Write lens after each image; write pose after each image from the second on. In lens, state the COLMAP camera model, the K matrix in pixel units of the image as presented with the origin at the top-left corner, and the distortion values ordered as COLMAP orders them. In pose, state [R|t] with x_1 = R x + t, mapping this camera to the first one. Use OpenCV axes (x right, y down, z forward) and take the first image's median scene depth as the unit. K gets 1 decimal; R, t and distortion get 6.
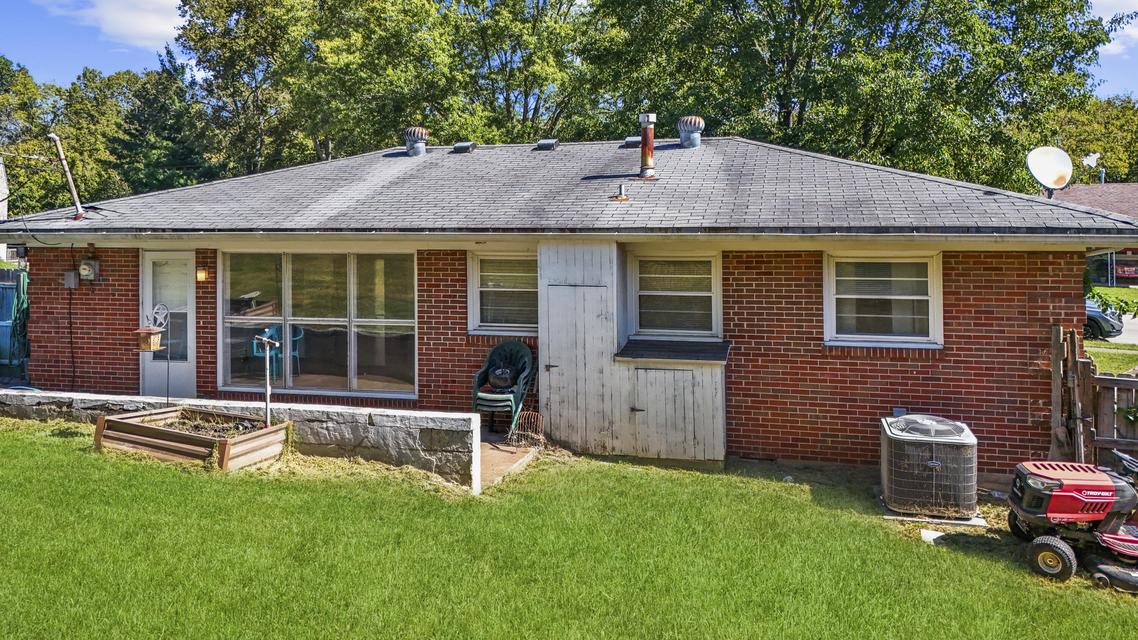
lens RADIAL K [[835.8, 0, 575.0], [0, 835.8, 318.7], [0, 0, 1]] dist [0.050399, -0.036023]
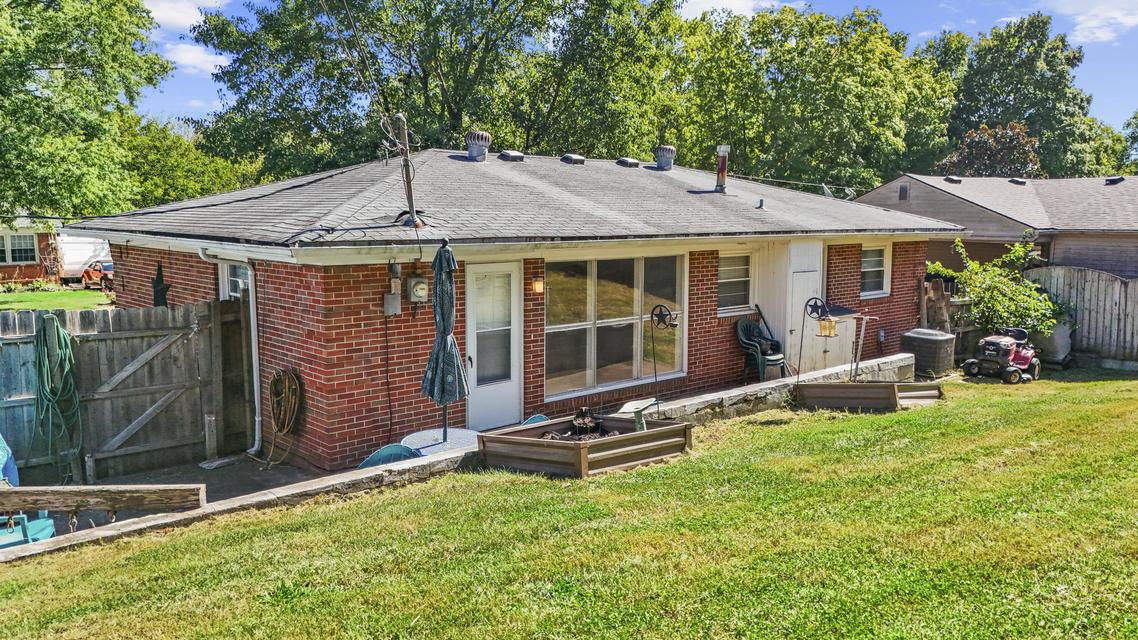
lens RADIAL K [[835.8, 0, 575.0], [0, 835.8, 318.7], [0, 0, 1]] dist [0.050399, -0.036023]
pose [[0.589294, -0.095070, 0.802306, -1.244756], [0.100677, 0.993953, 0.043831, -0.054982], [-0.801621, 0.054945, 0.595302, 0.427131]]
